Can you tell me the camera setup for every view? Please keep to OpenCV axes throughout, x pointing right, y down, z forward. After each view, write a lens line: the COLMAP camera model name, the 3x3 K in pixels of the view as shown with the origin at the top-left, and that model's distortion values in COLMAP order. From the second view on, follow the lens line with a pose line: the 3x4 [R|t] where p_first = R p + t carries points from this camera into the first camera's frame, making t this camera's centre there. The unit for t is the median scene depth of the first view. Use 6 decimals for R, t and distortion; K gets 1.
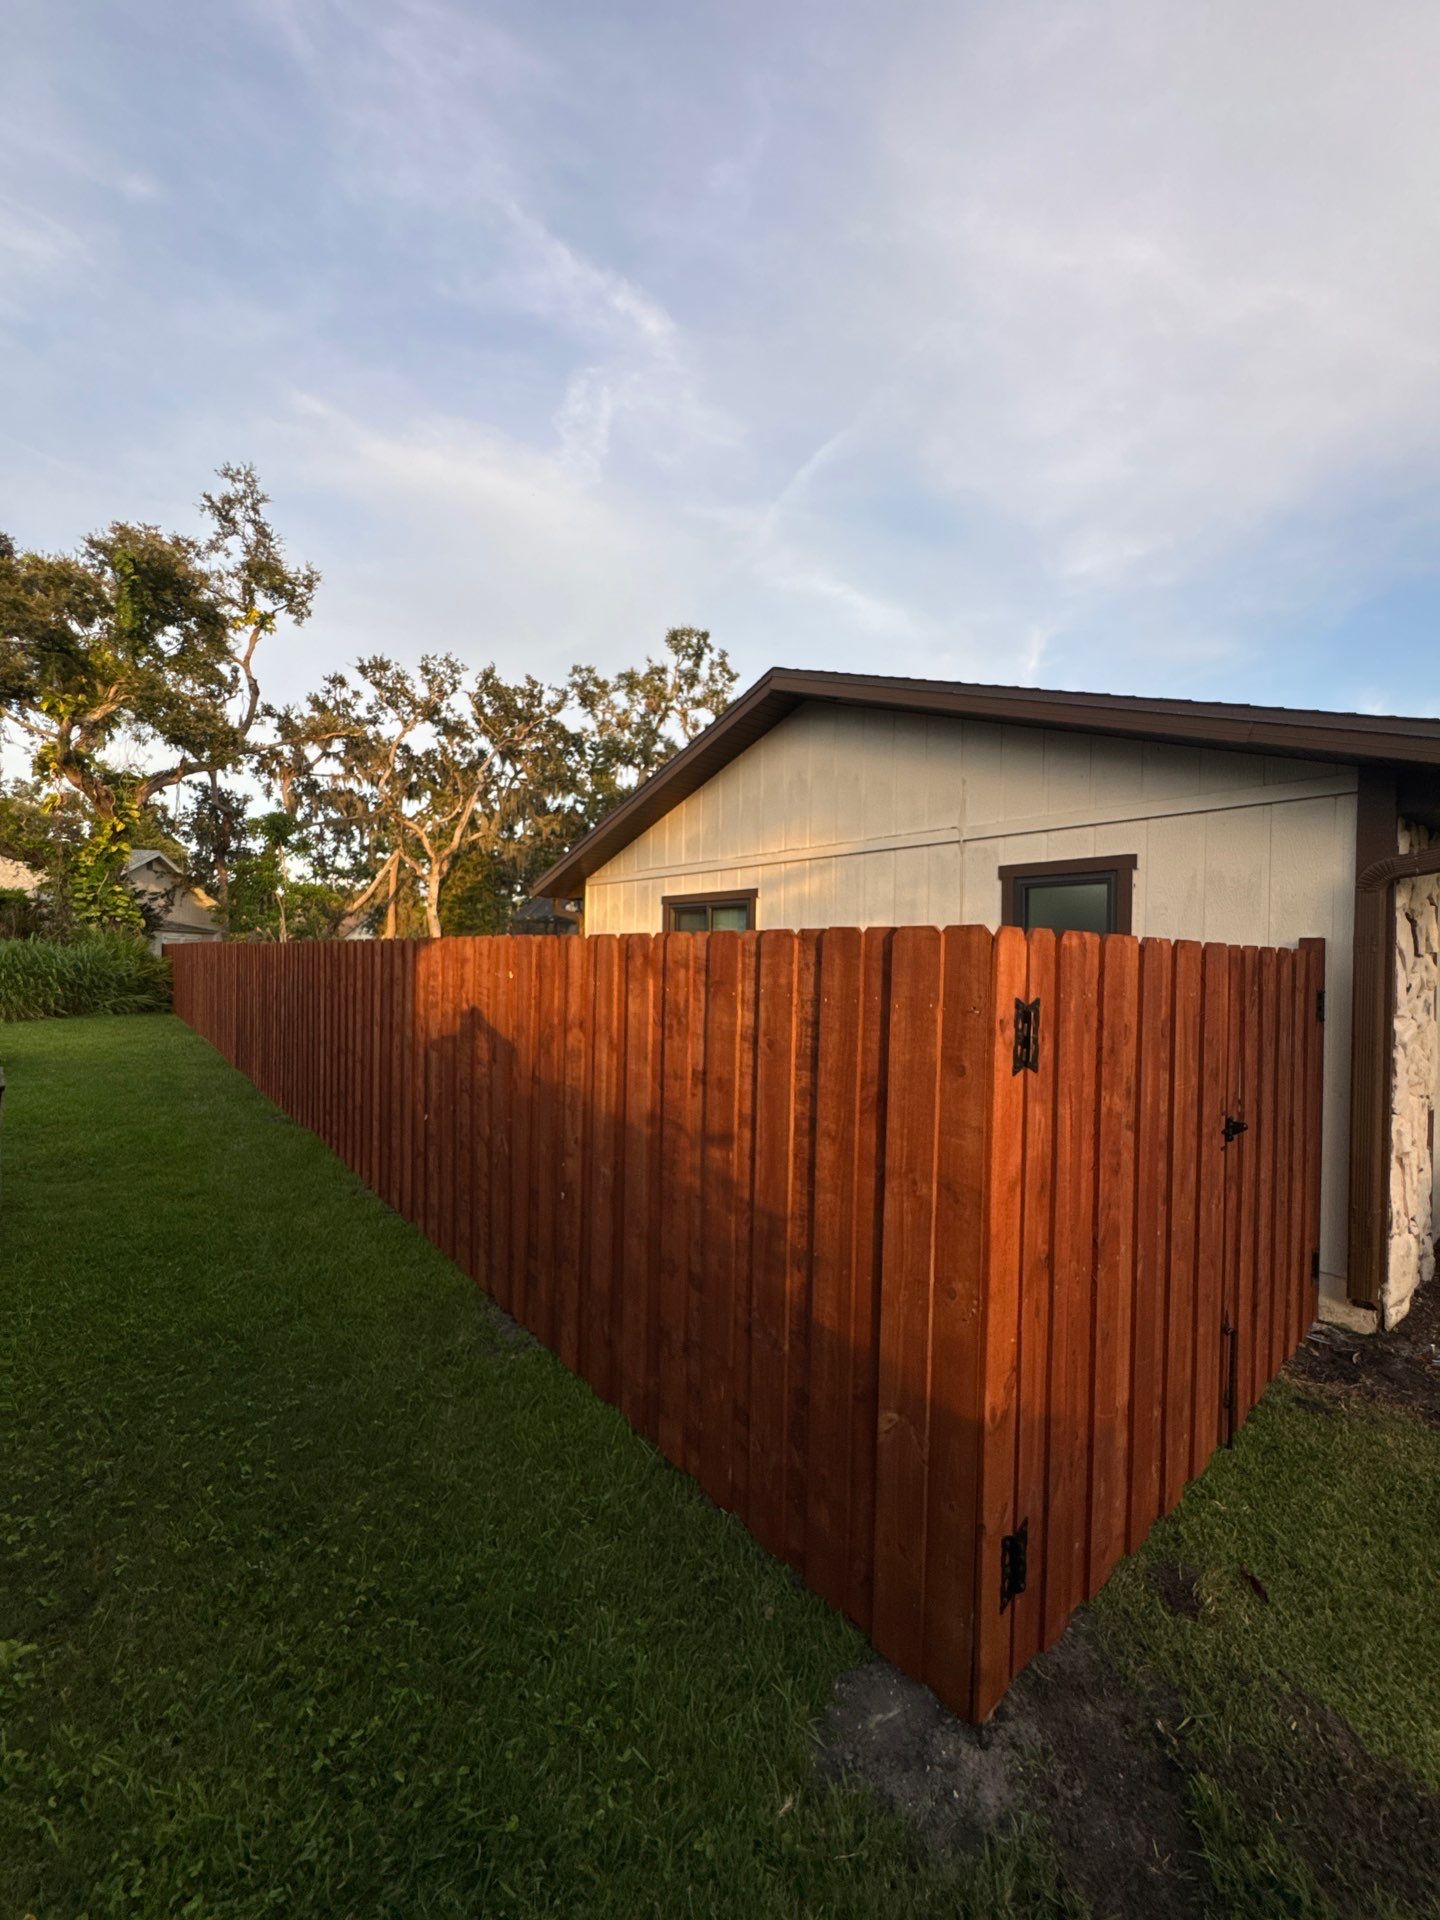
lens RADIAL K [[773.4, 0, 720.0], [0, 773.4, 960.0], [0, 0, 1]] dist [-0.002615, 0.000596]
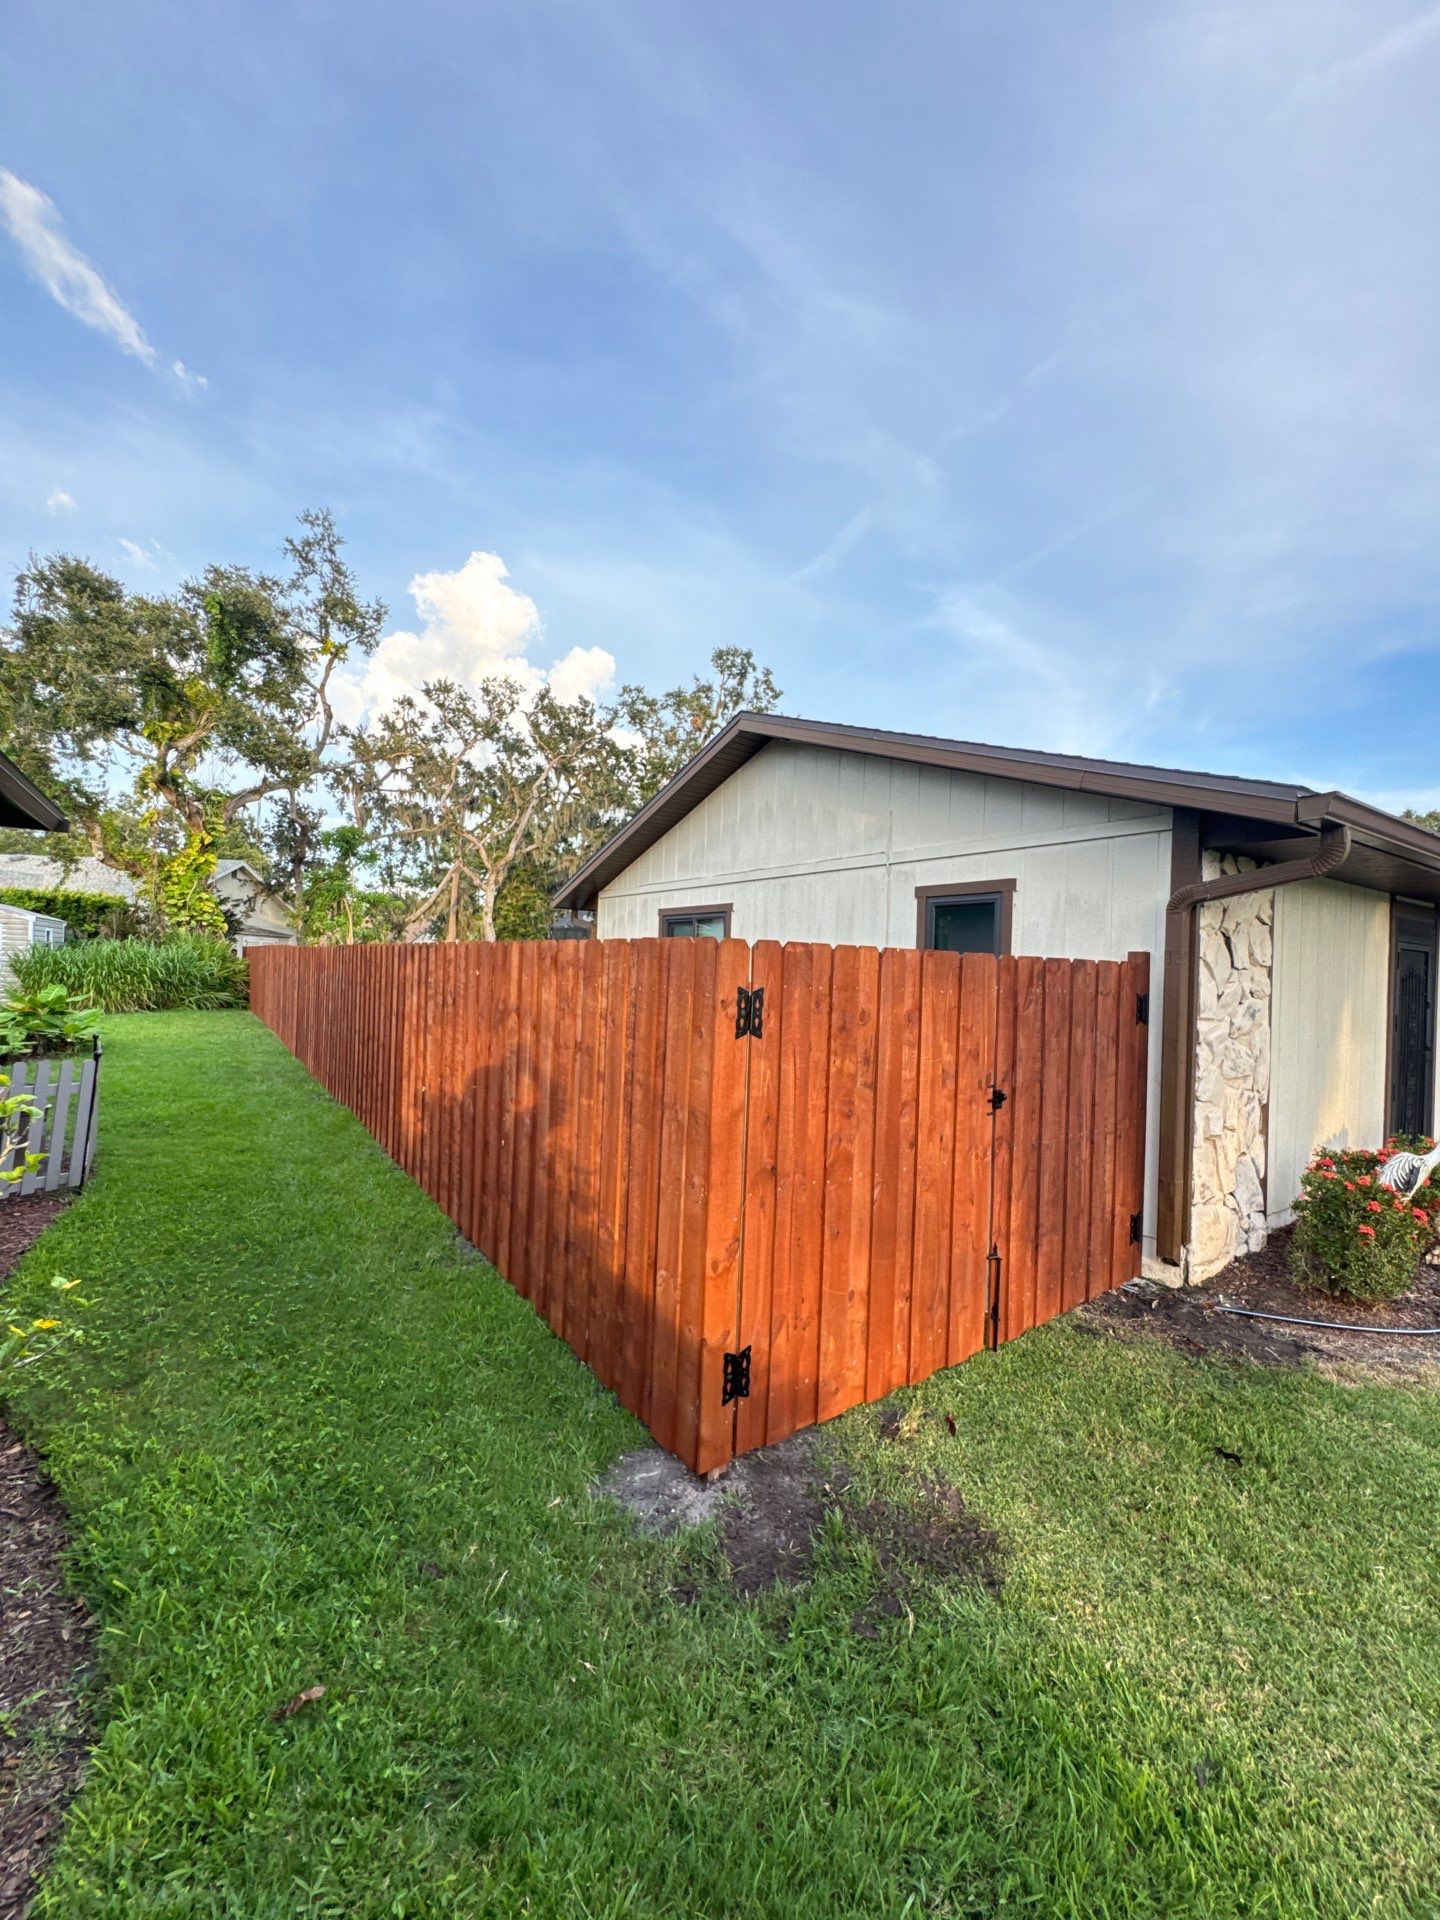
lens RADIAL K [[775.4, 0, 720.2], [0, 775.4, 957.8], [0, 0, 1]] dist [-0.003205, 0.006562]
pose [[0.996824, 0.013477, -0.078490, 0.039701], [-0.014684, 0.999782, -0.014823, 0.001417], [0.078273, 0.015928, 0.996805, -0.041626]]
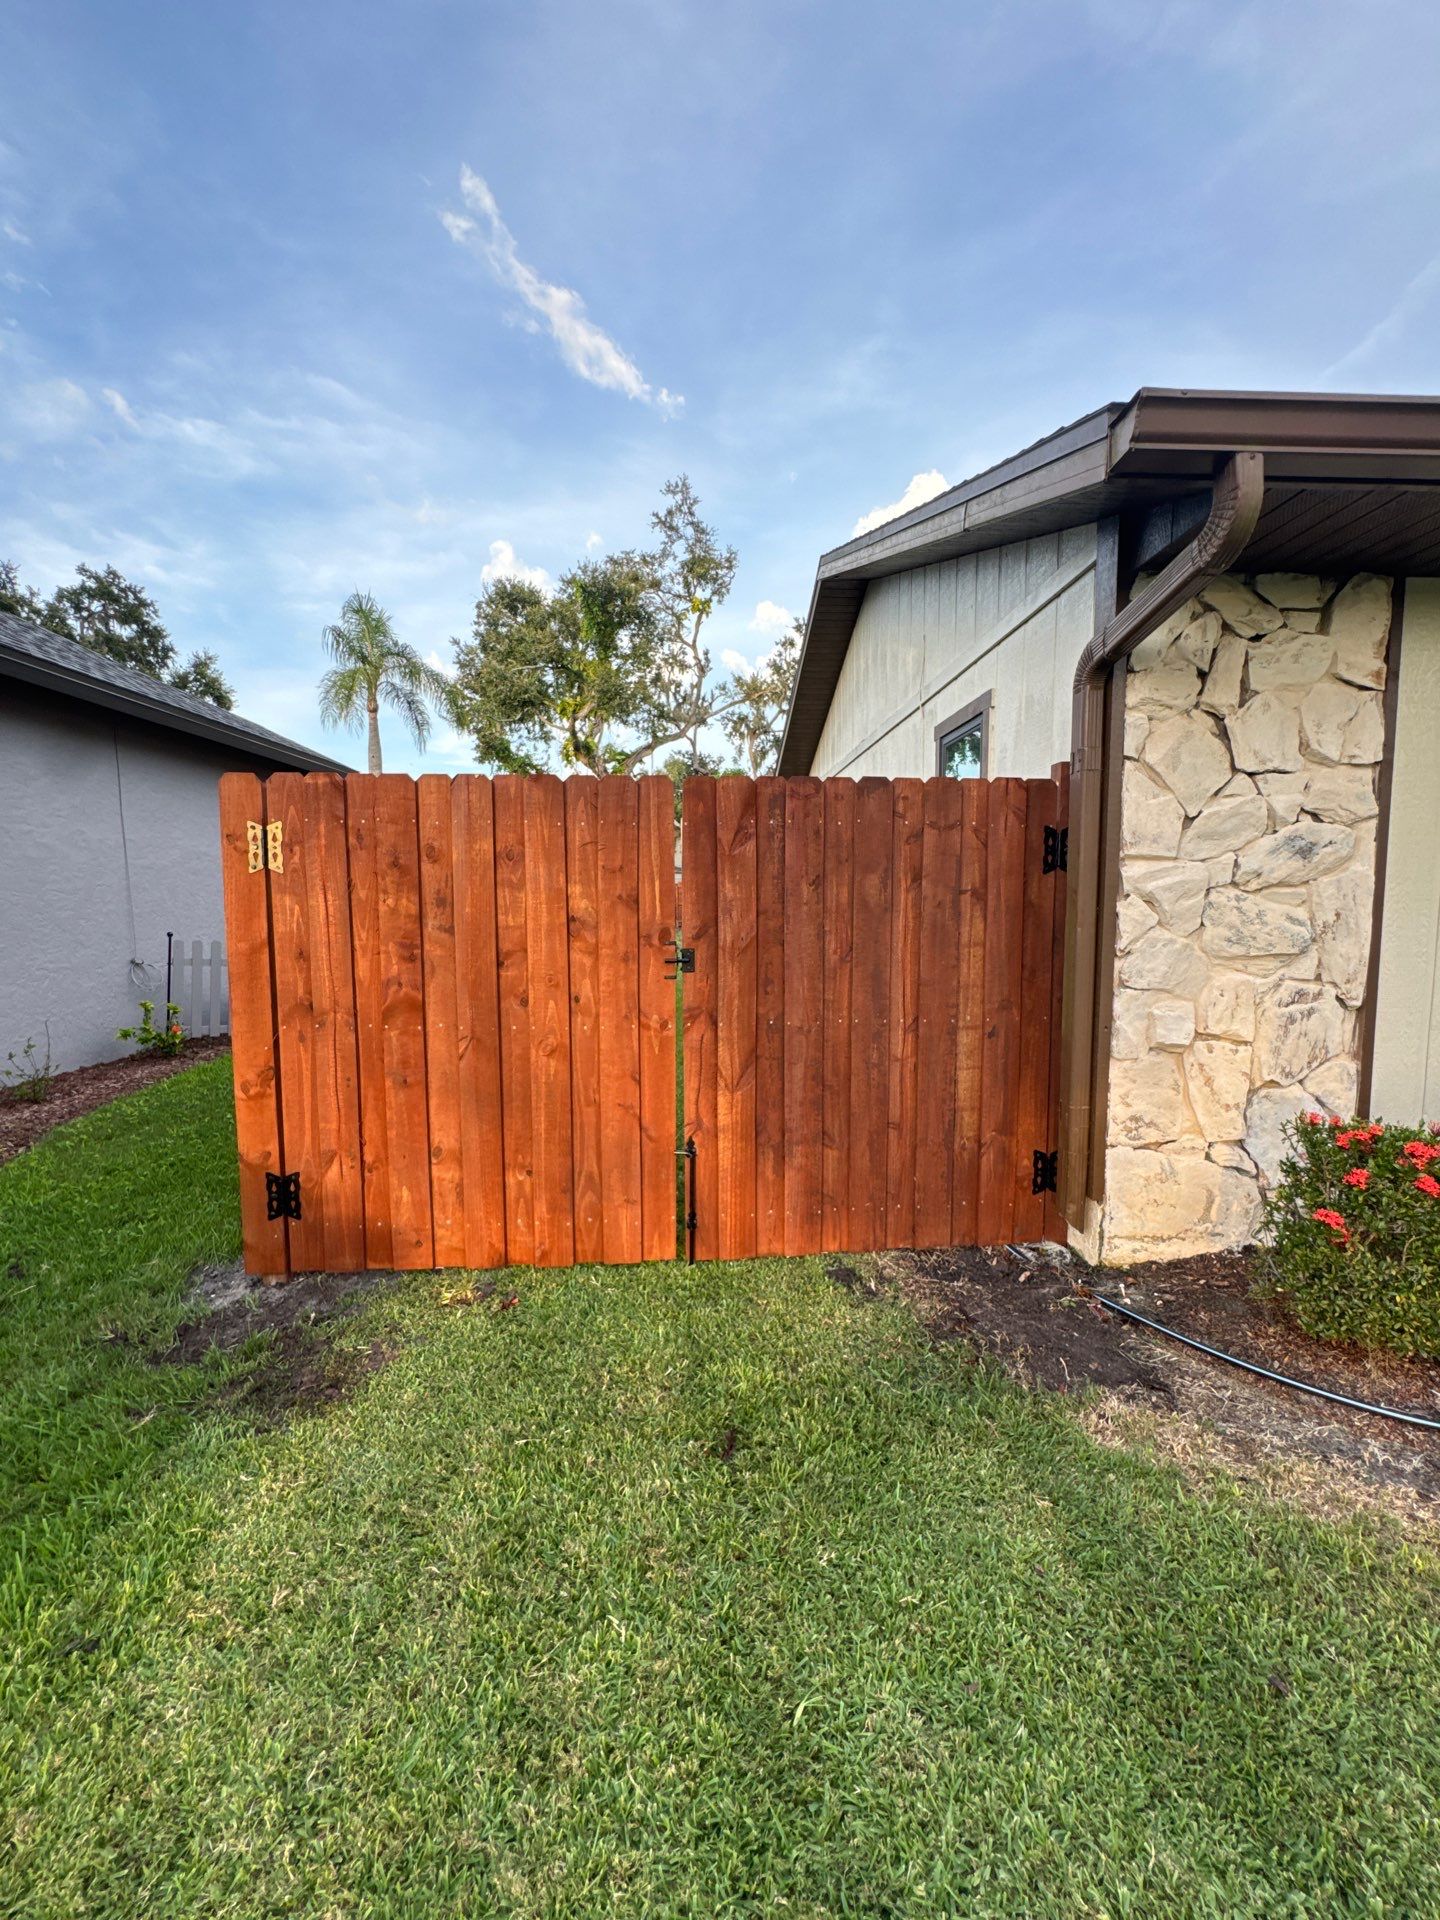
lens RADIAL K [[773.4, 0, 720.0], [0, 773.4, 960.0], [0, 0, 1]] dist [-0.002615, 0.000596]
pose [[0.797654, 0.032075, -0.602262, 0.172732], [0.015298, 0.997188, 0.073369, 0.019115], [0.602922, -0.067736, 0.794920, 0.029511]]
